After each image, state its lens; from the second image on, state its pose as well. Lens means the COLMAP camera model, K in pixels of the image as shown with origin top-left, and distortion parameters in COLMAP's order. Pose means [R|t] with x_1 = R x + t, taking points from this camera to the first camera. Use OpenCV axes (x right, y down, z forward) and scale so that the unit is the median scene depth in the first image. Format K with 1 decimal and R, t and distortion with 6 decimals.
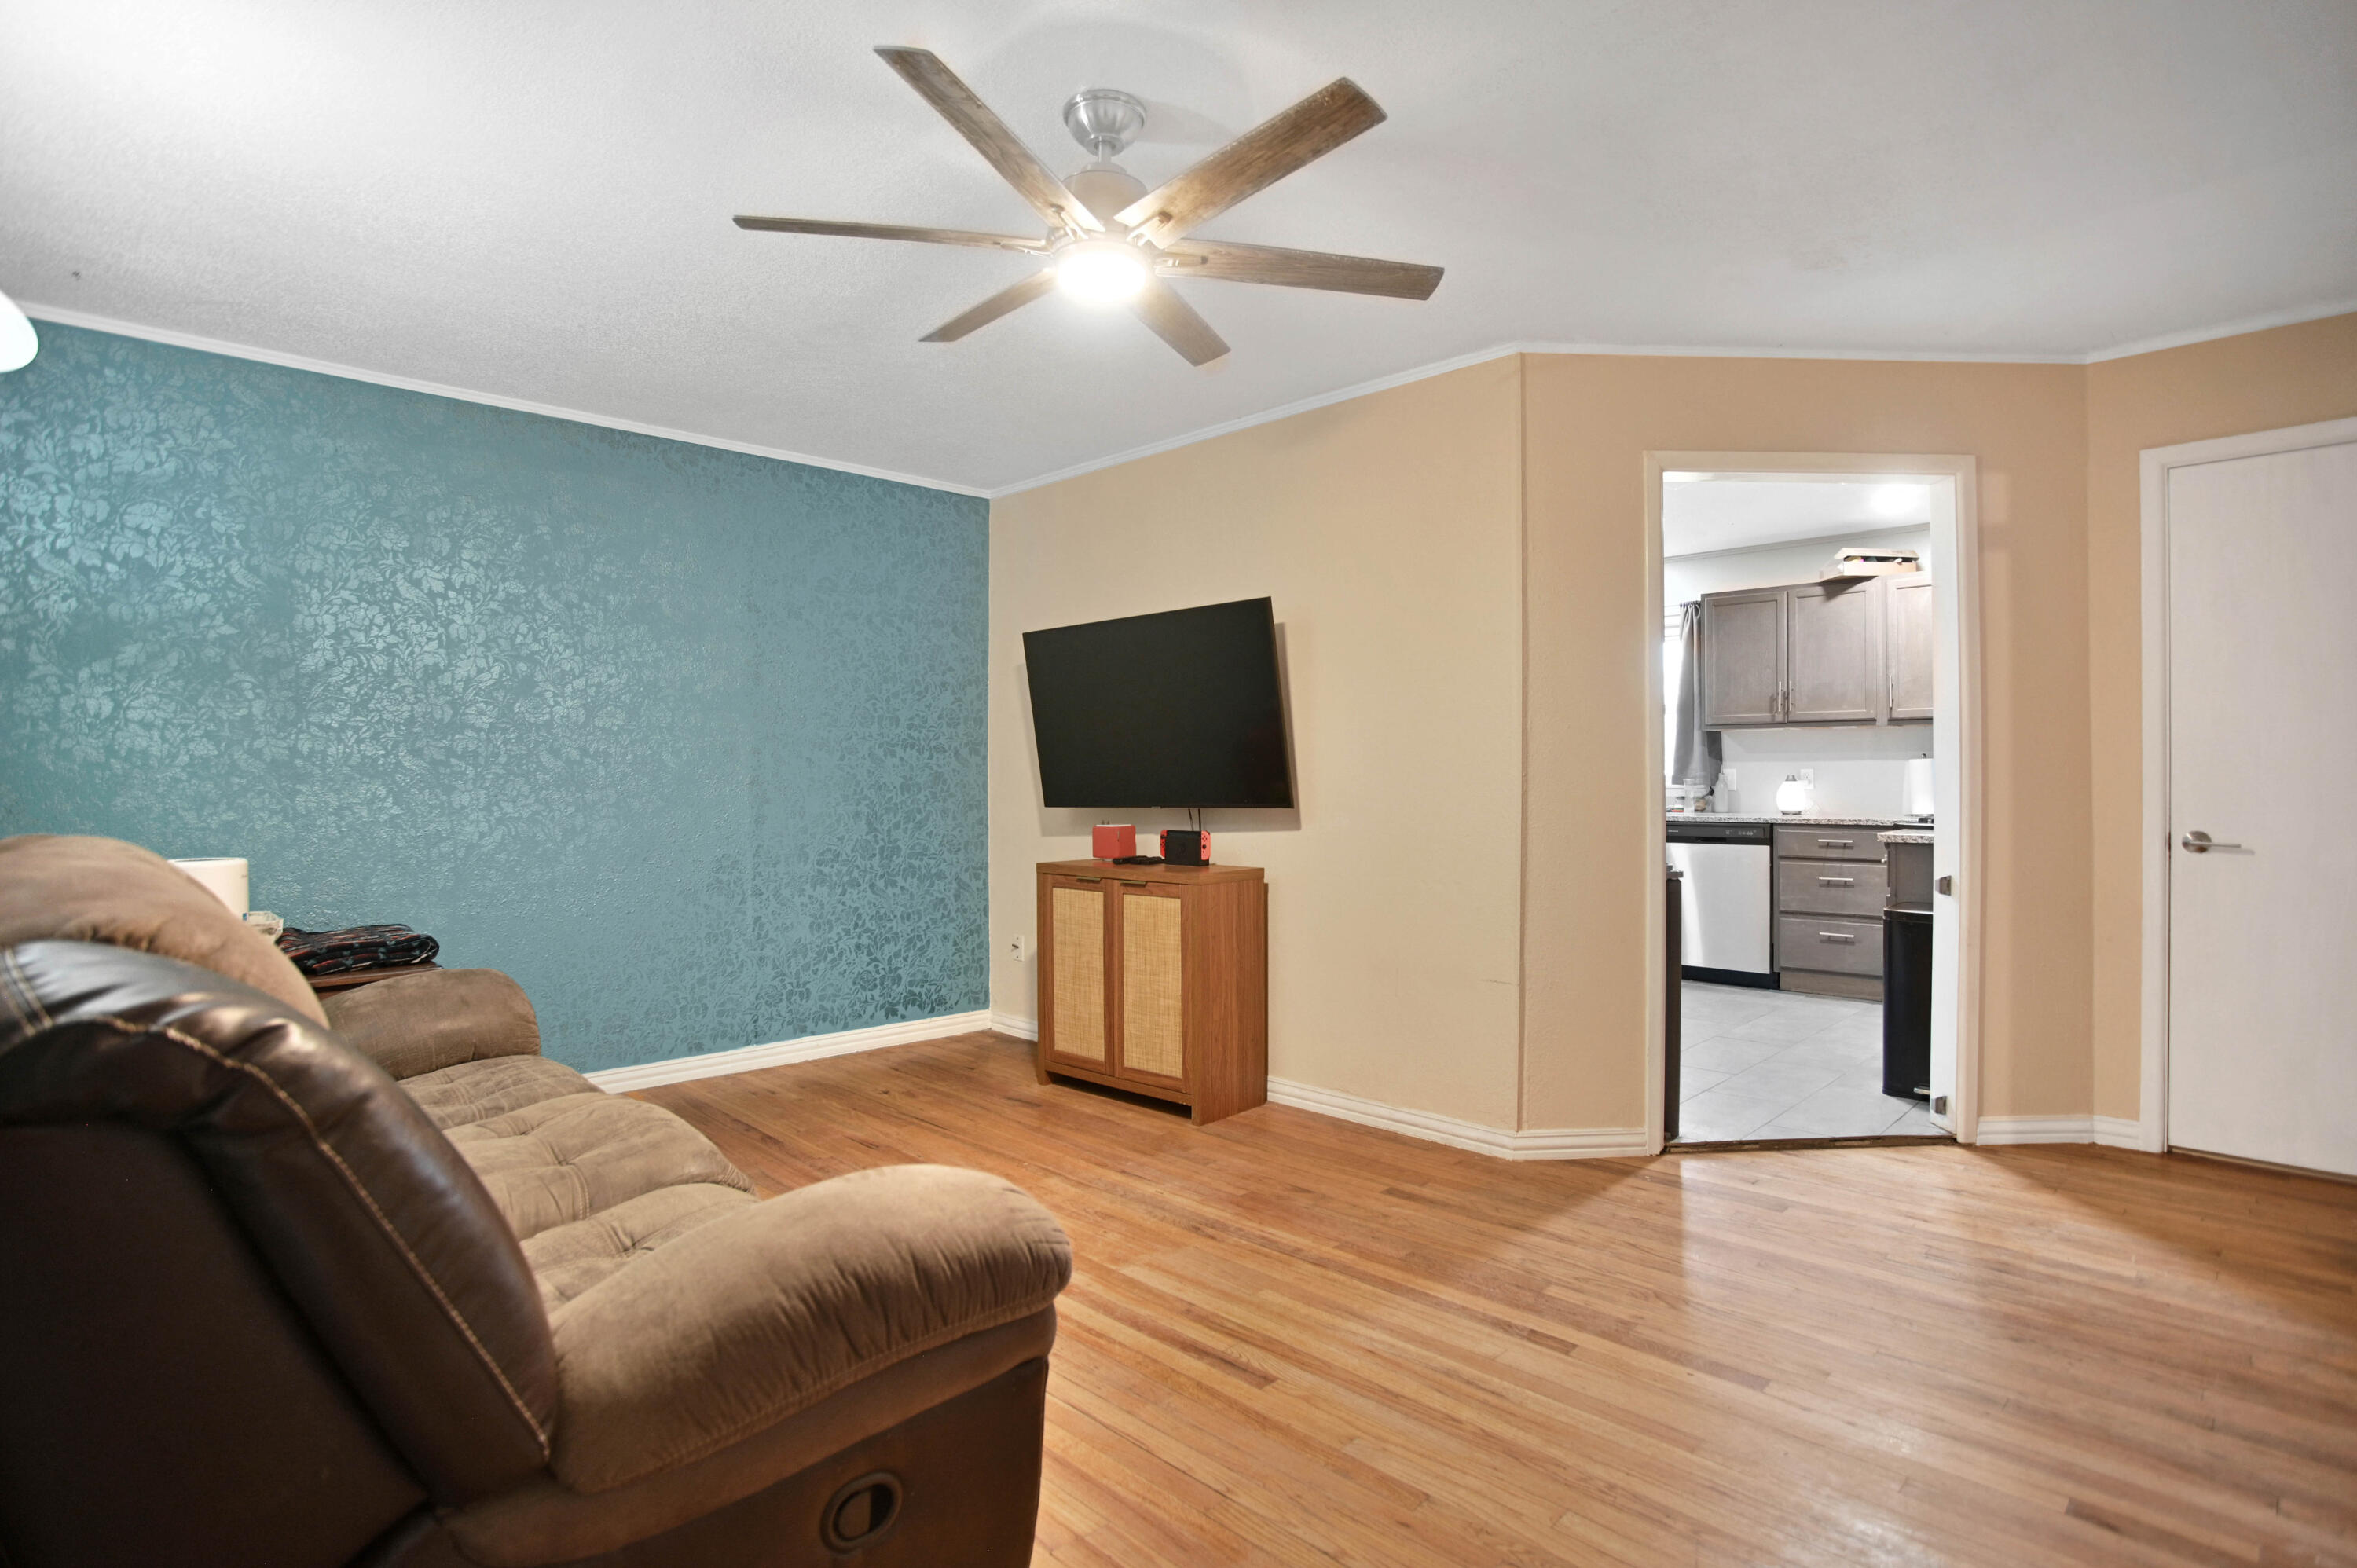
lens RADIAL K [[1172.2, 0, 1155.0], [0, 1172.2, 787.6], [0, 0, 1]] dist [-0.076529, 0.028165]
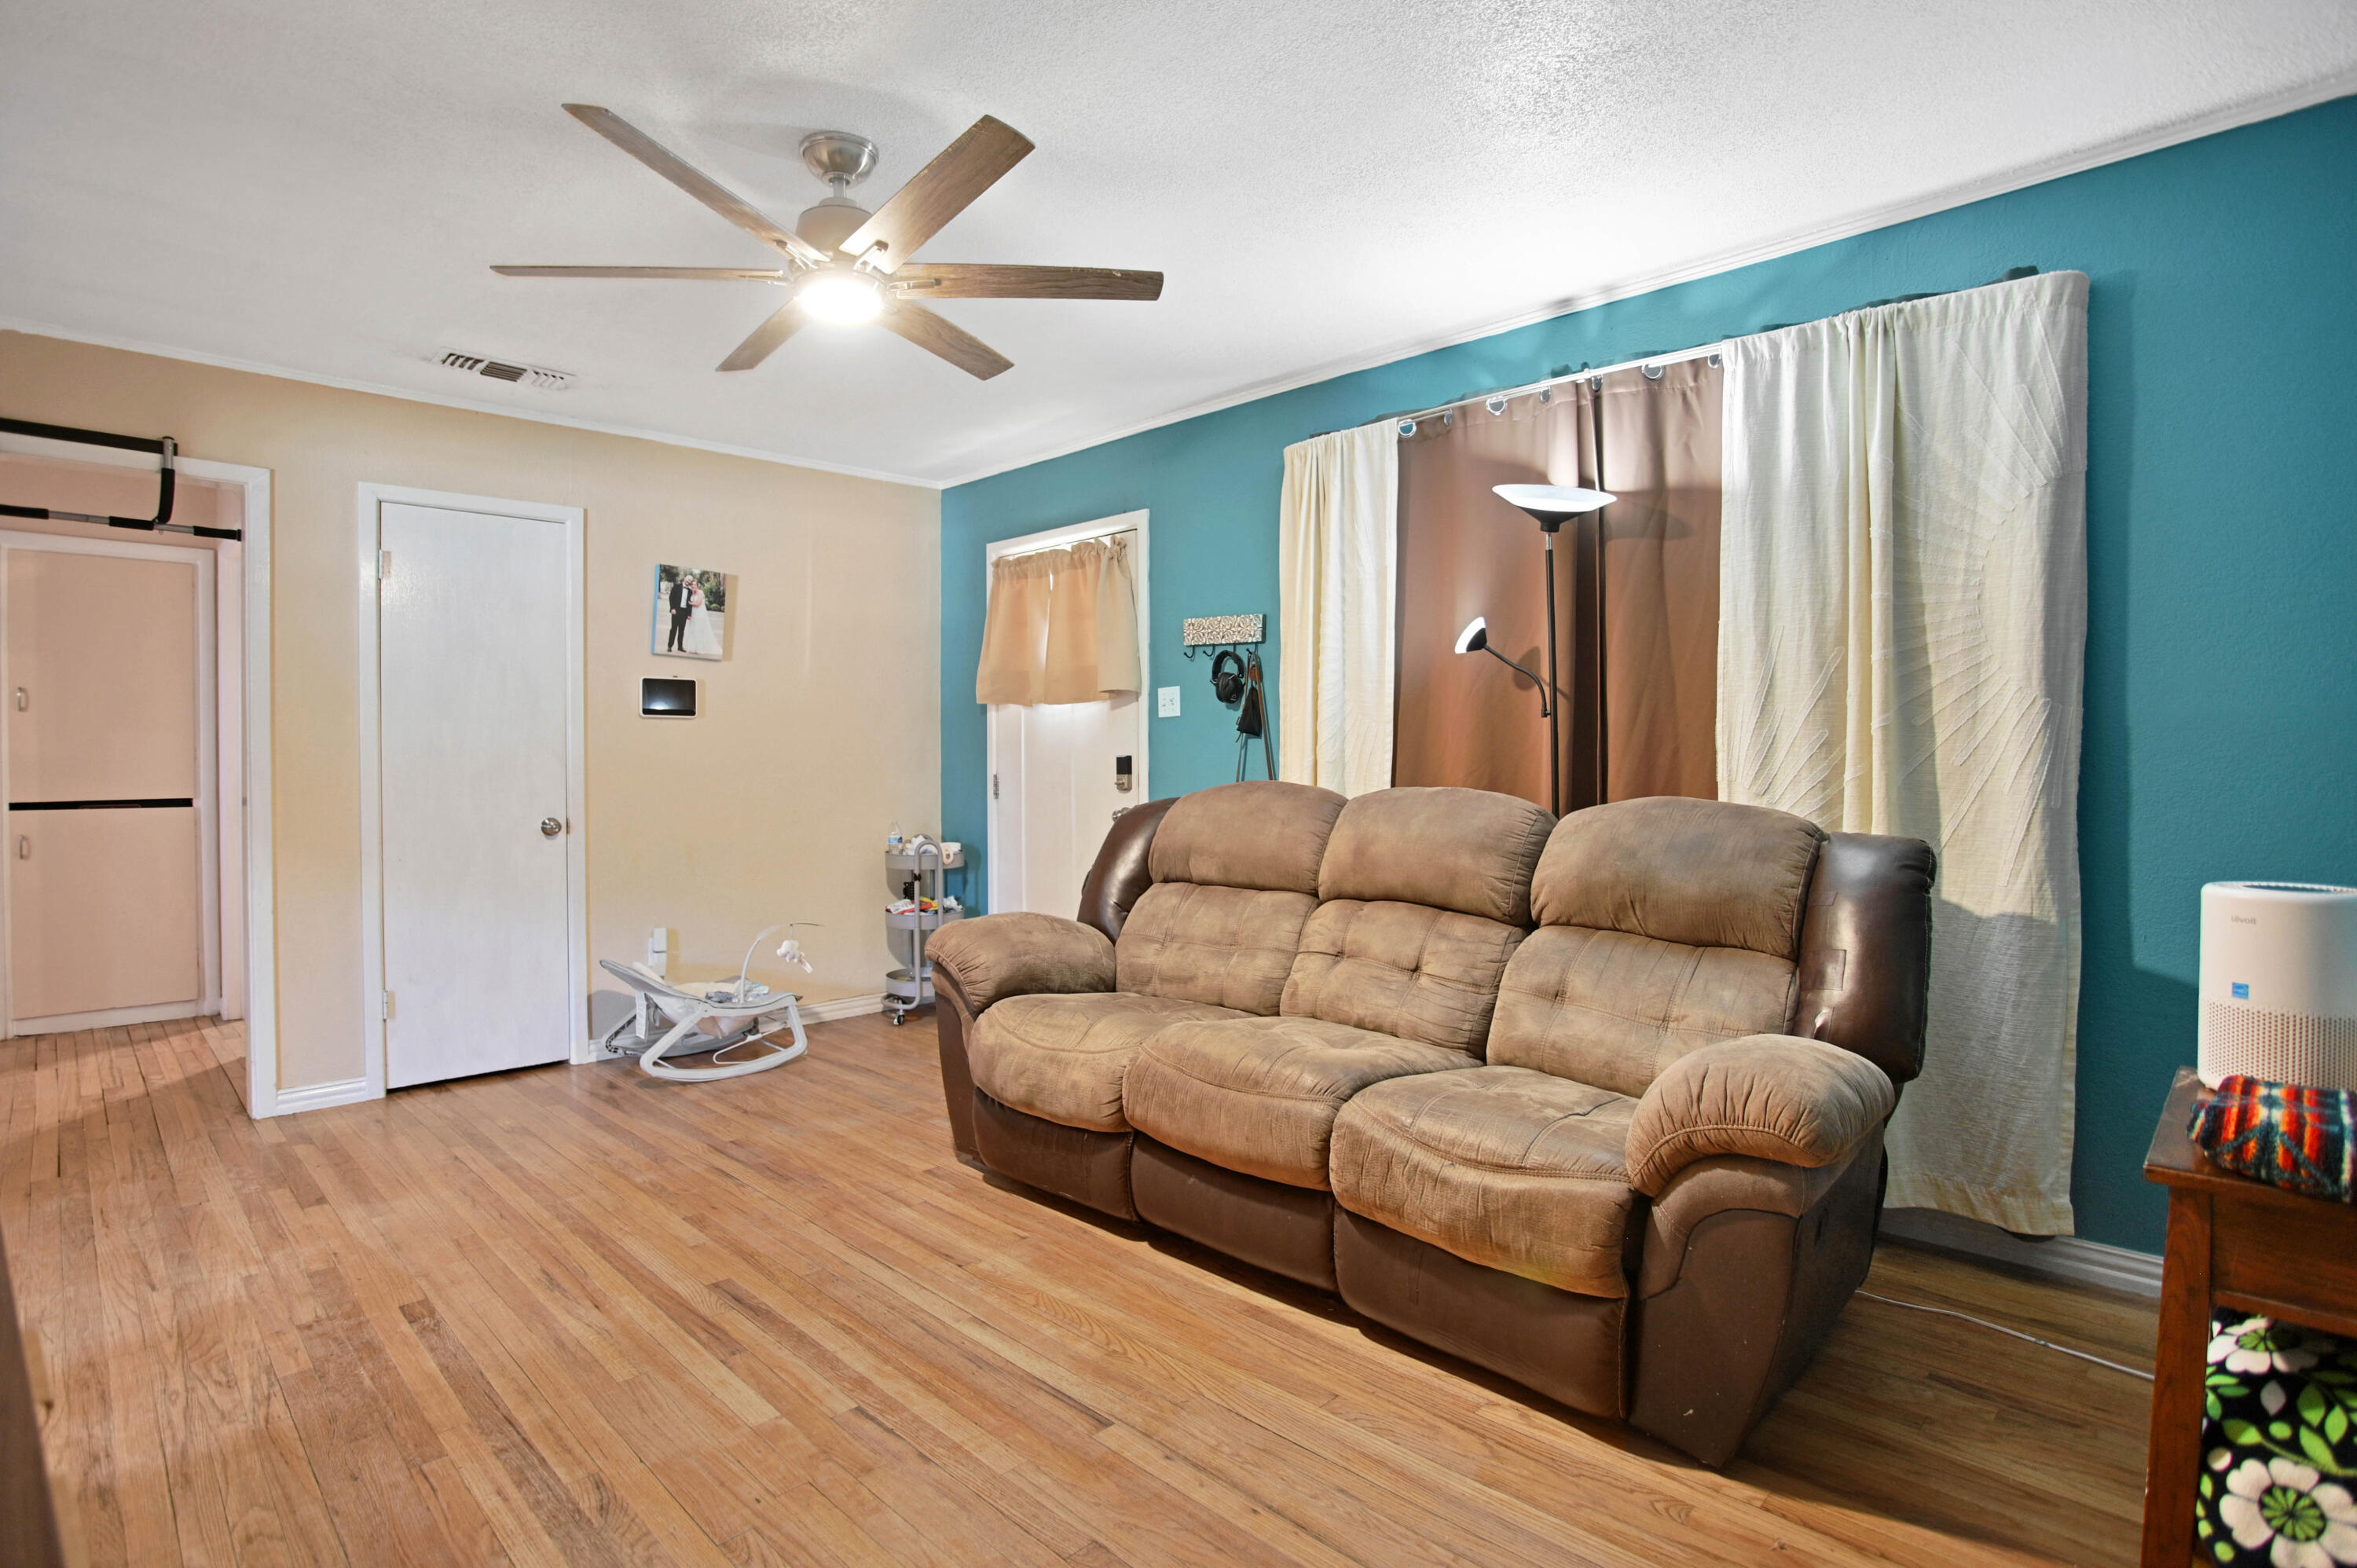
lens RADIAL K [[1172.2, 0, 1155.0], [0, 1172.2, 787.6], [0, 0, 1]] dist [-0.076529, 0.028165]
pose [[-0.999956, 0.007397, -0.005776, -0.196375], [0.007192, 0.999374, 0.034653, -0.010938], [0.006029, 0.034610, -0.999383, 1.237273]]
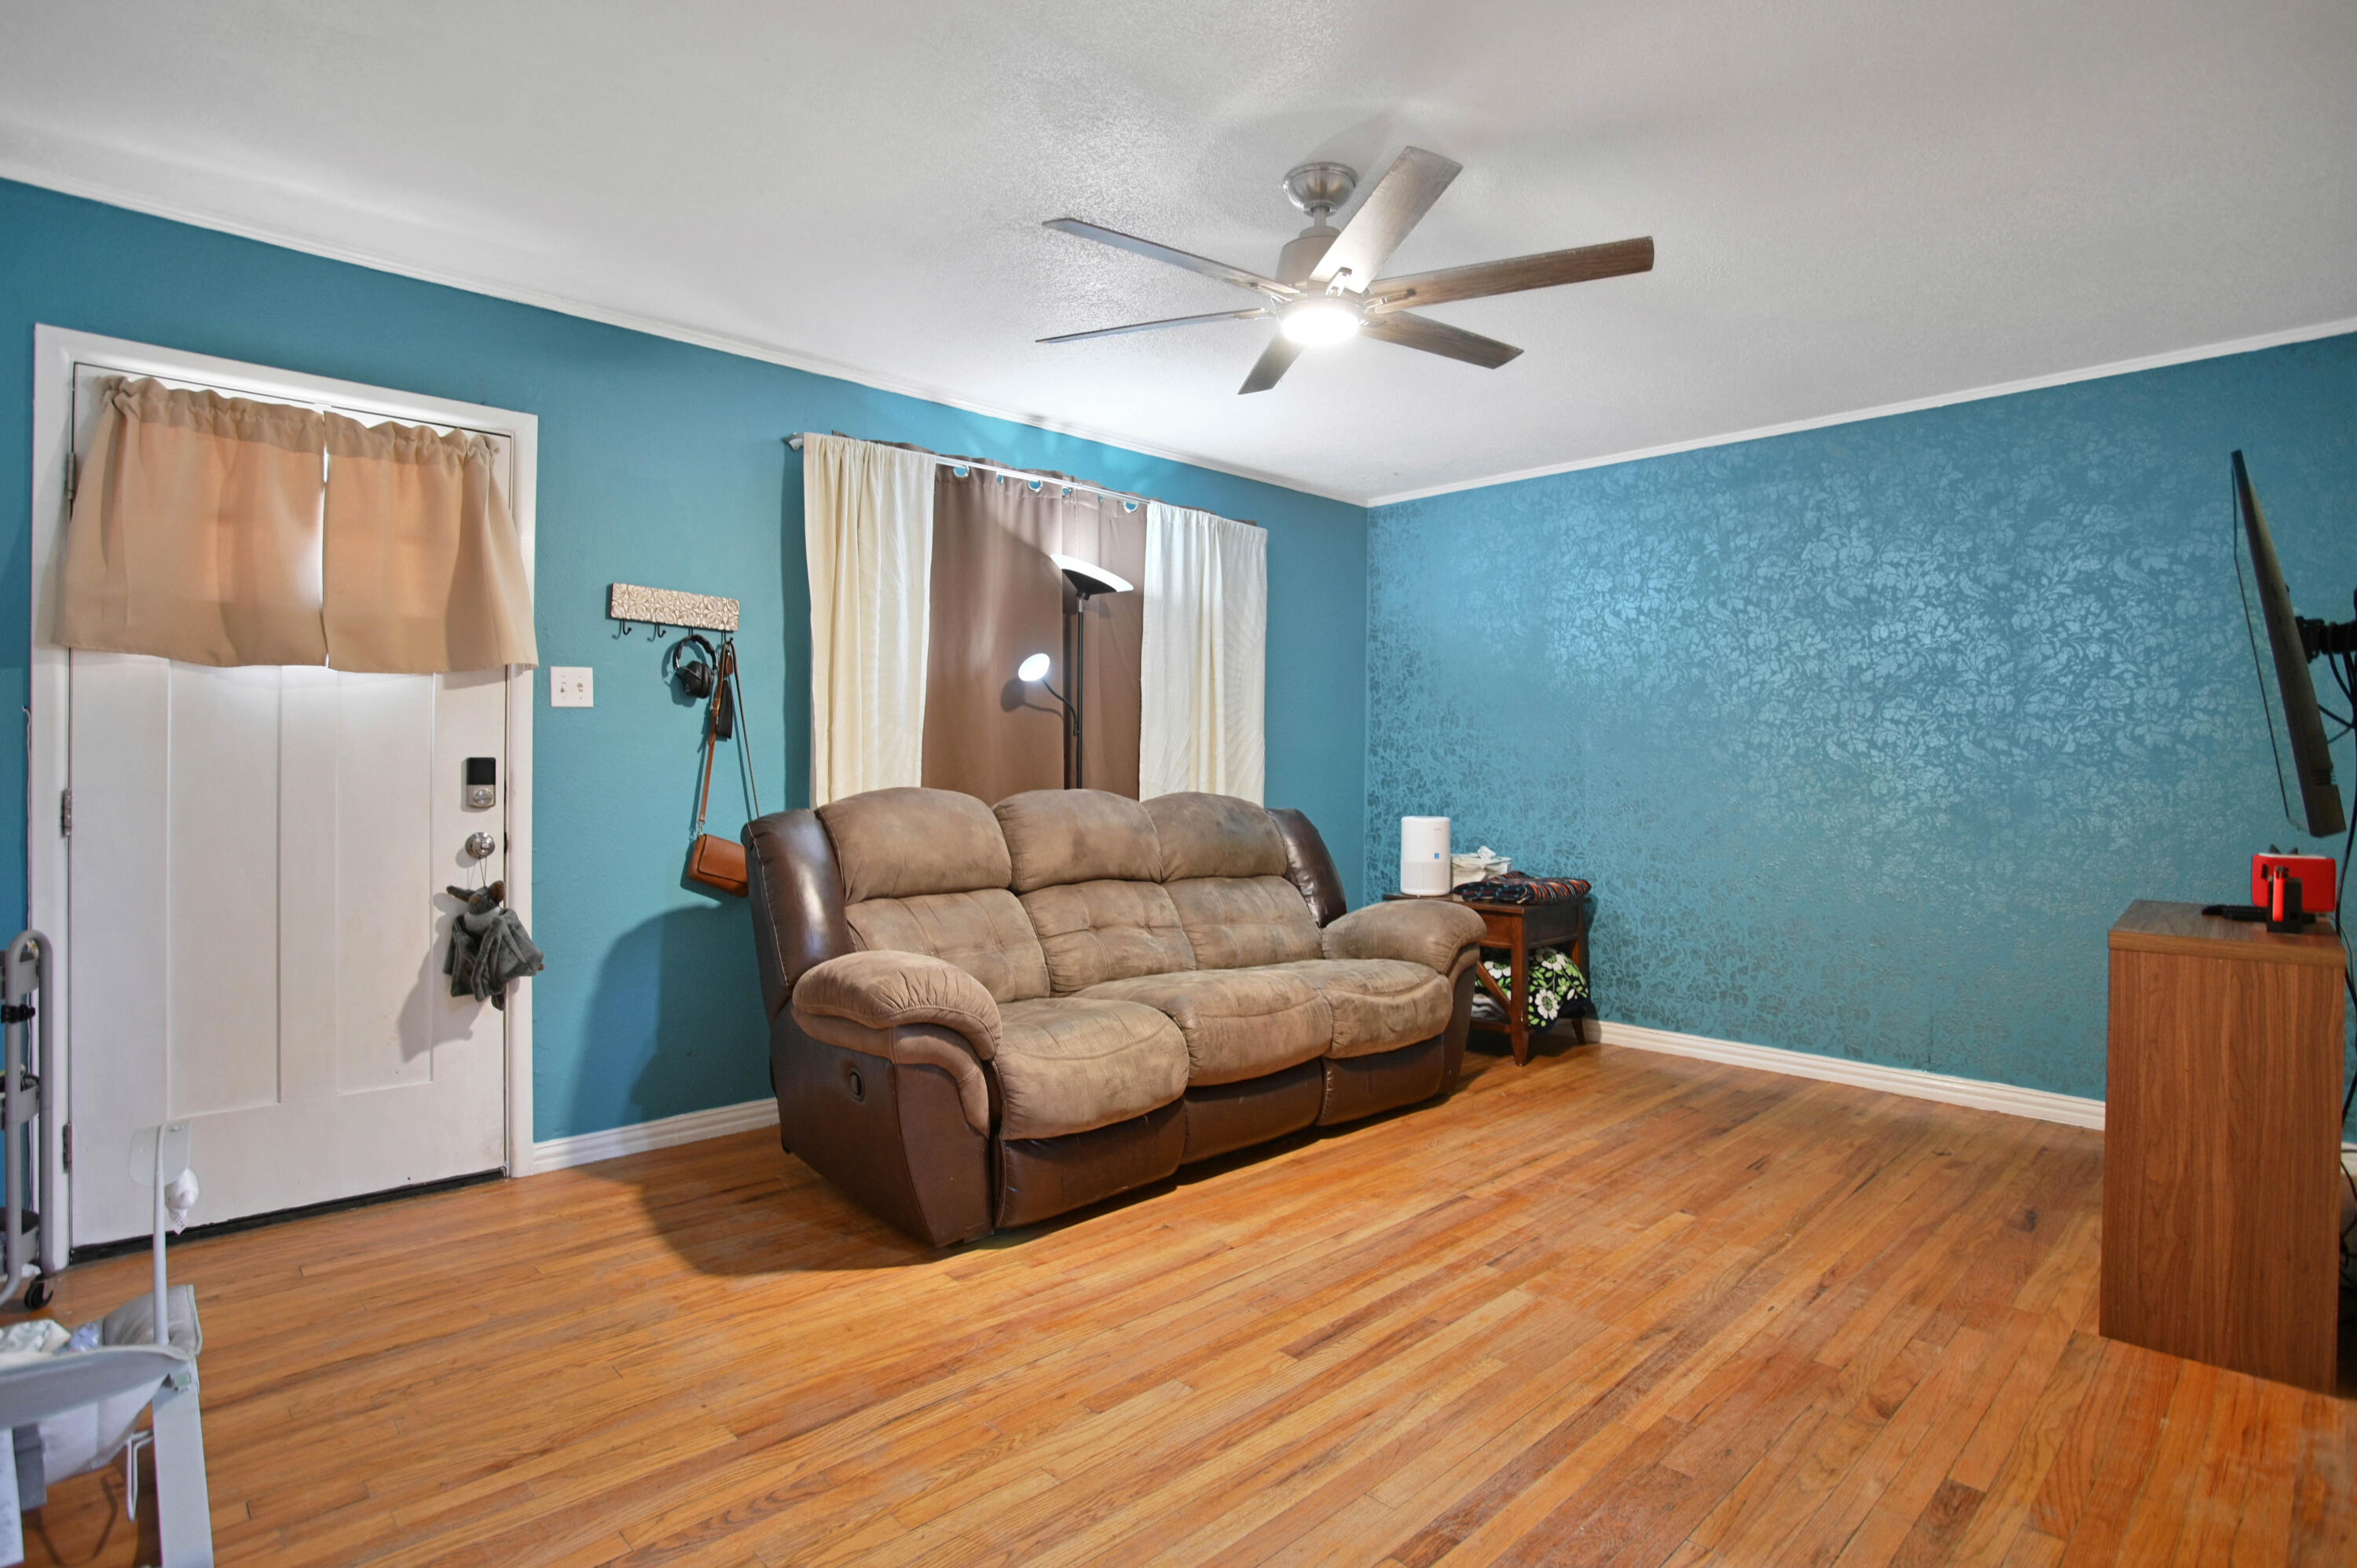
lens RADIAL K [[1191.8, 0, 1178.5], [0, 1191.8, 784.0], [0, 0, 1]] dist [-0.079690, 0.029776]
pose [[-0.011903, 0.019648, -0.999736, 0.659650], [-0.016812, 0.999662, 0.019847, -0.008143], [0.999788, 0.017044, -0.011569, 0.520959]]
